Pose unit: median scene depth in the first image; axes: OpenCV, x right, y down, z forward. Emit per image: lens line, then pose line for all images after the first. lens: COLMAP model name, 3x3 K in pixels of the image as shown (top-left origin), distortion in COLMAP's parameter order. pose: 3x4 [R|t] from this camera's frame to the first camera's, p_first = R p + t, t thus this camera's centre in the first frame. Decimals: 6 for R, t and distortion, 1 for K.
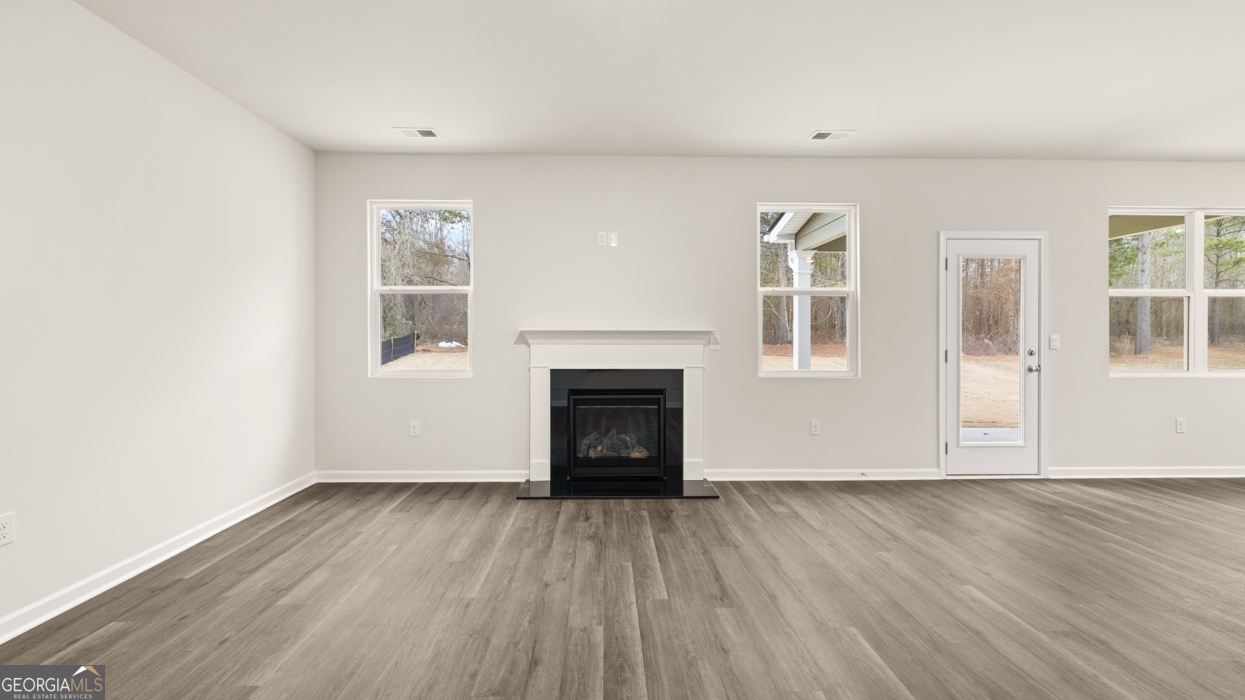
lens RADIAL K [[526.4, 0, 623.0], [0, 526.4, 338.8], [0, 0, 1]] dist [0.002242, 0.000400]
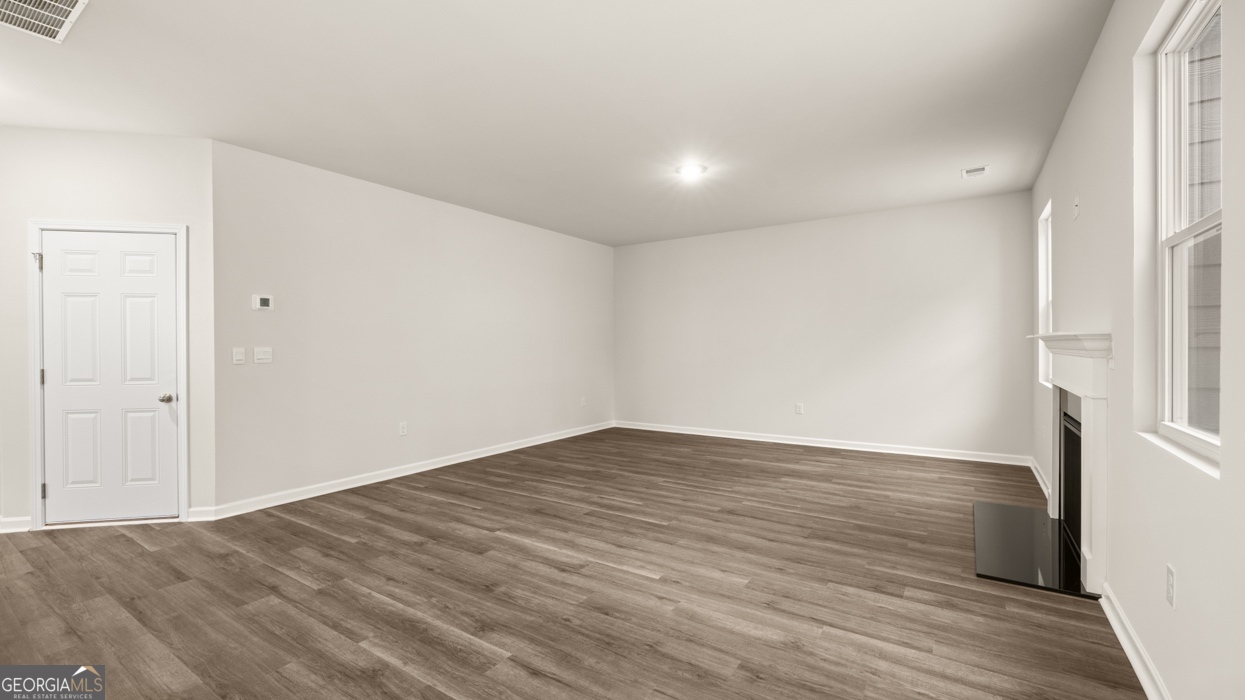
lens RADIAL K [[522.4, 0, 620.0], [0, 522.4, 350.6], [0, 0, 1]] dist [-0.000413, -0.000382]
pose [[-0.582417, 0.008759, -0.812843, 0.947665], [0.000938, 0.999949, 0.010103, -0.005332], [0.812890, 0.005122, -0.582395, 0.942417]]
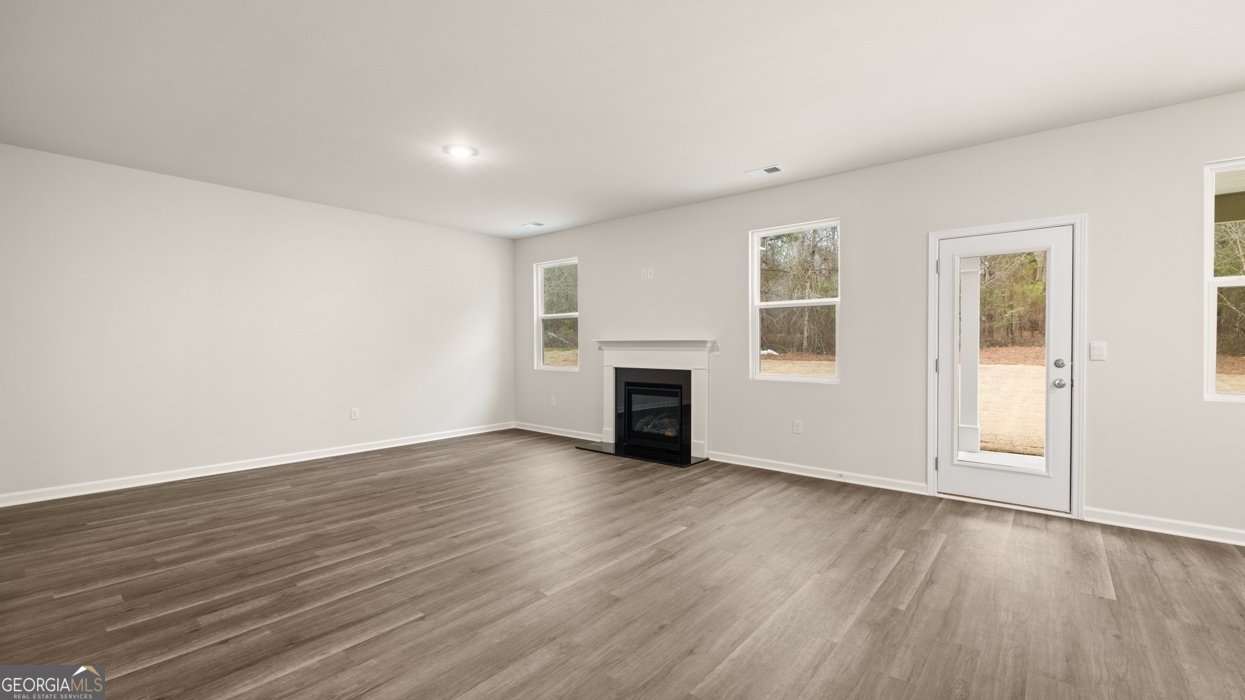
lens RADIAL K [[522.4, 0, 620.0], [0, 522.4, 350.6], [0, 0, 1]] dist [-0.000413, -0.000382]
pose [[0.745333, 0.005863, -0.666667, 0.861794], [-0.001781, 0.999975, 0.006804, 0.001631], [0.666690, -0.003884, 0.745325, -0.071035]]
